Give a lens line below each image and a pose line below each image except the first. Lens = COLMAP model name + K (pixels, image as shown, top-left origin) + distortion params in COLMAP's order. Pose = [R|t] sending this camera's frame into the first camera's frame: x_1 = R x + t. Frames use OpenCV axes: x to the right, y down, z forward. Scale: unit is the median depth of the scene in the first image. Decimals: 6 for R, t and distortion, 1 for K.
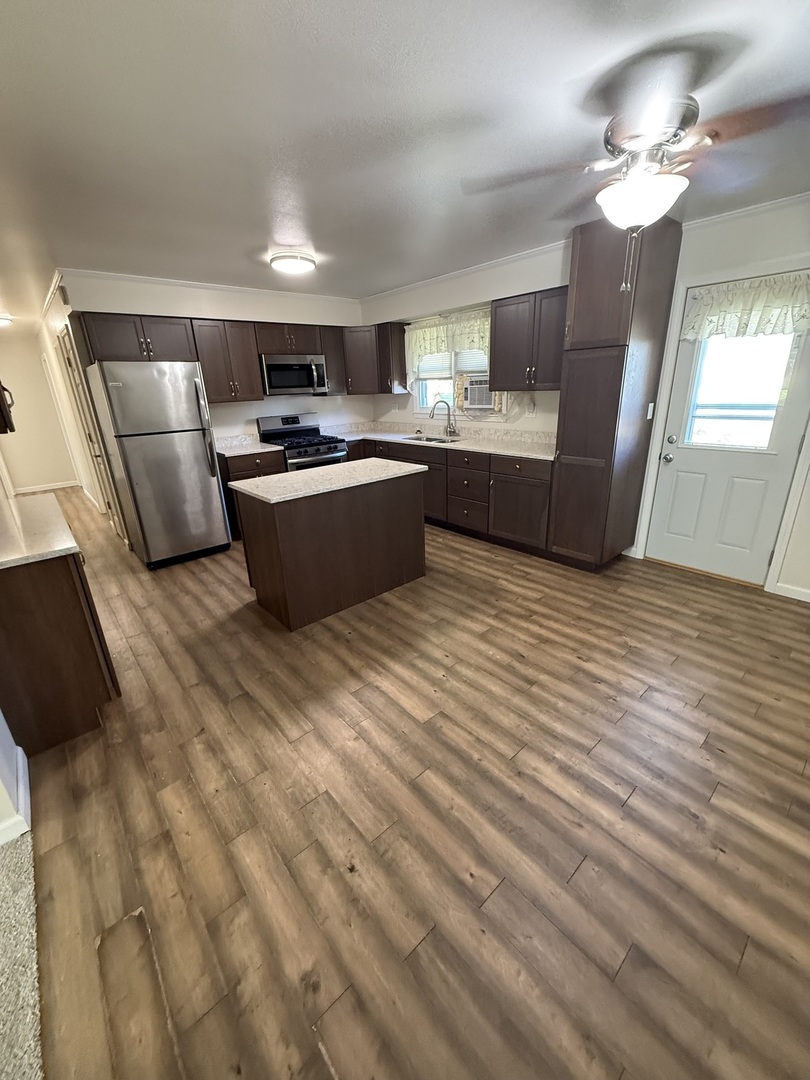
lens RADIAL K [[427.6, 0, 403.8], [0, 427.6, 535.7], [0, 0, 1]] dist [0.000085, -0.000931]
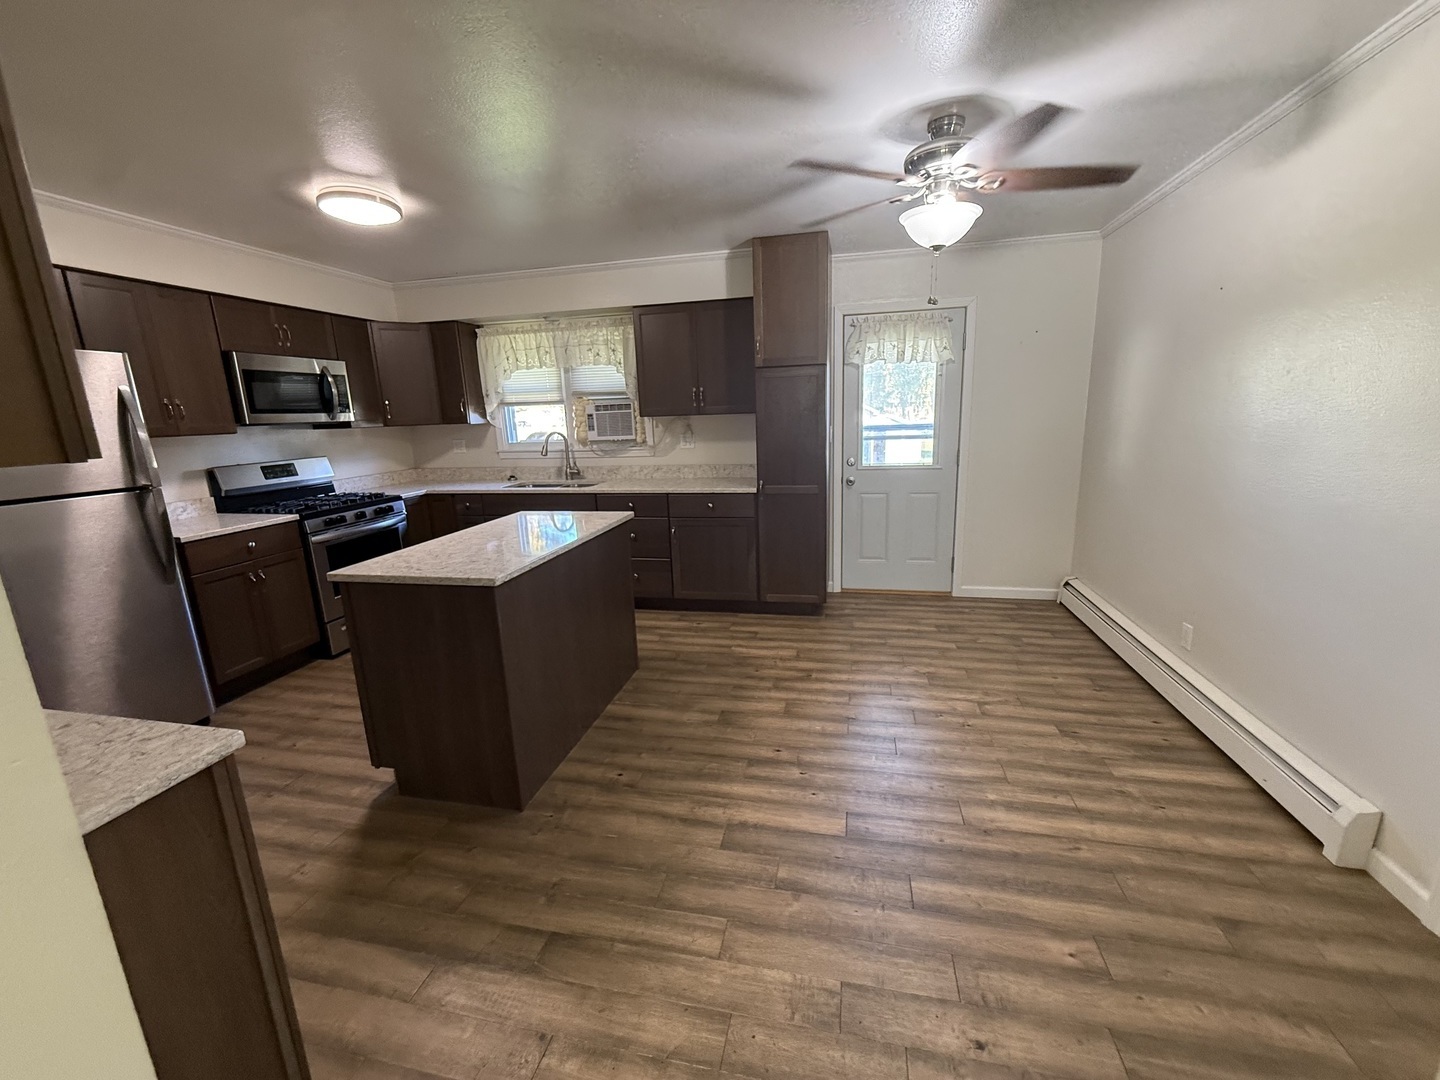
lens RADIAL K [[570.1, 0, 727.8], [0, 570.1, 538.2], [0, 0, 1]] dist [0.000085, -0.000931]
pose [[0.803187, -0.119369, 0.583645, -0.470477], [0.202708, 0.976020, -0.079340, -0.013266], [-0.560178, 0.182035, 0.808124, 0.180813]]
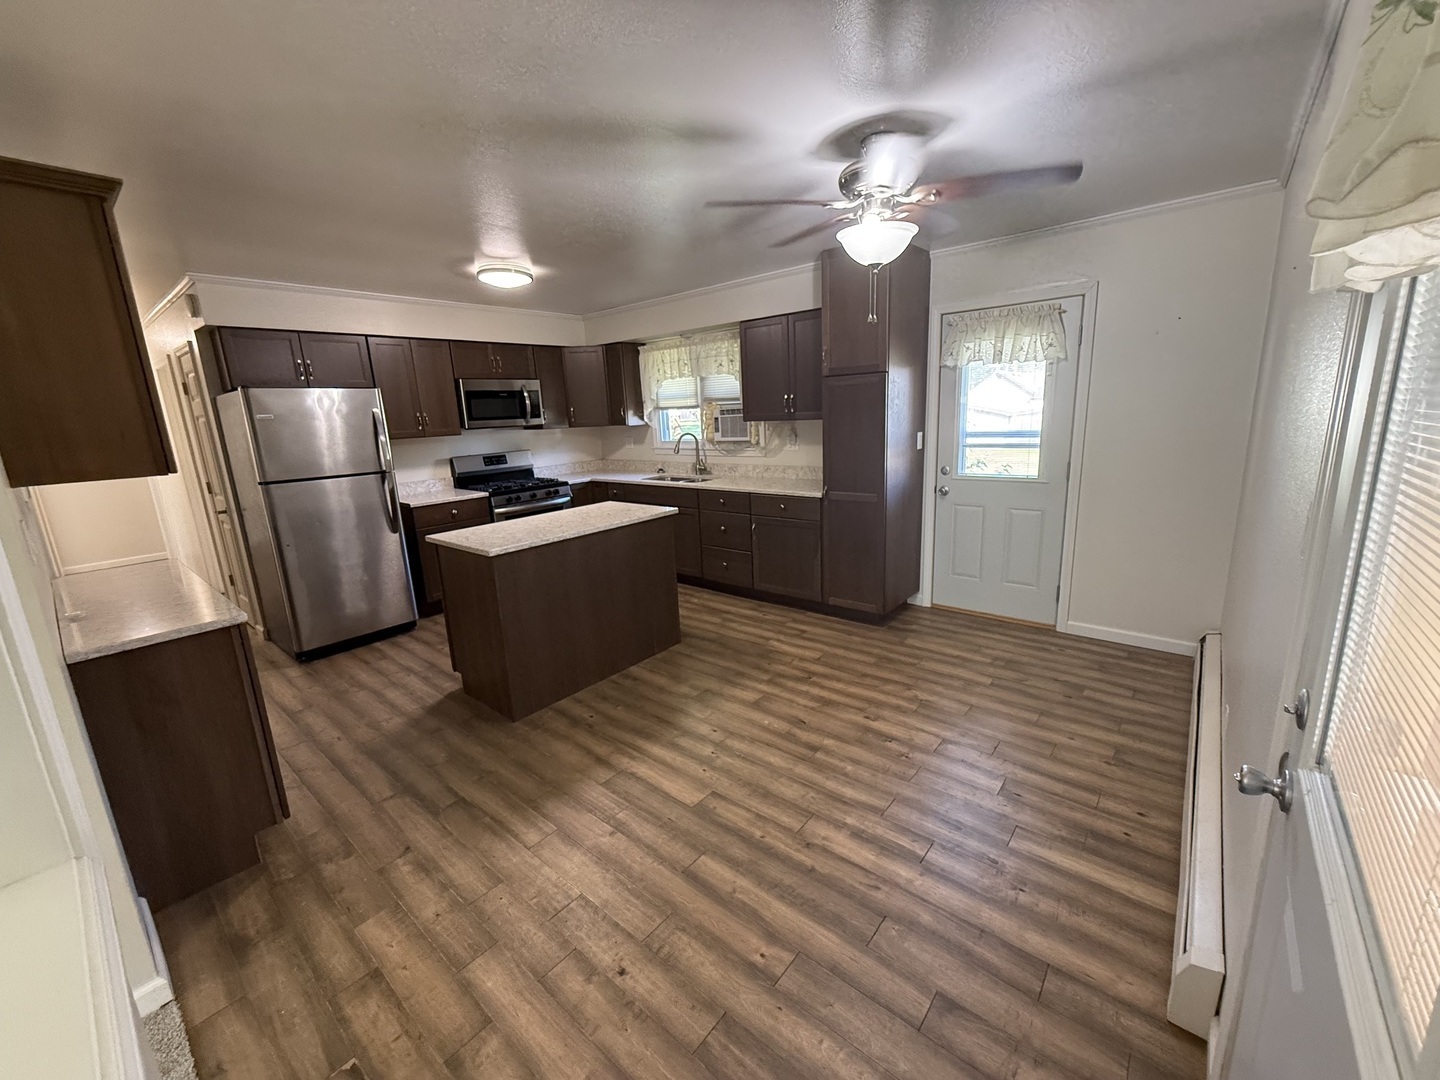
lens RADIAL K [[570.1, 0, 726.0], [0, 570.1, 537.9], [0, 0, 1]] dist [0.000085, -0.000931]
pose [[0.987178, -0.040682, 0.154353, -0.031073], [0.059833, 0.990783, -0.121530, 0.045323], [-0.147987, 0.129207, 0.980513, -0.124689]]
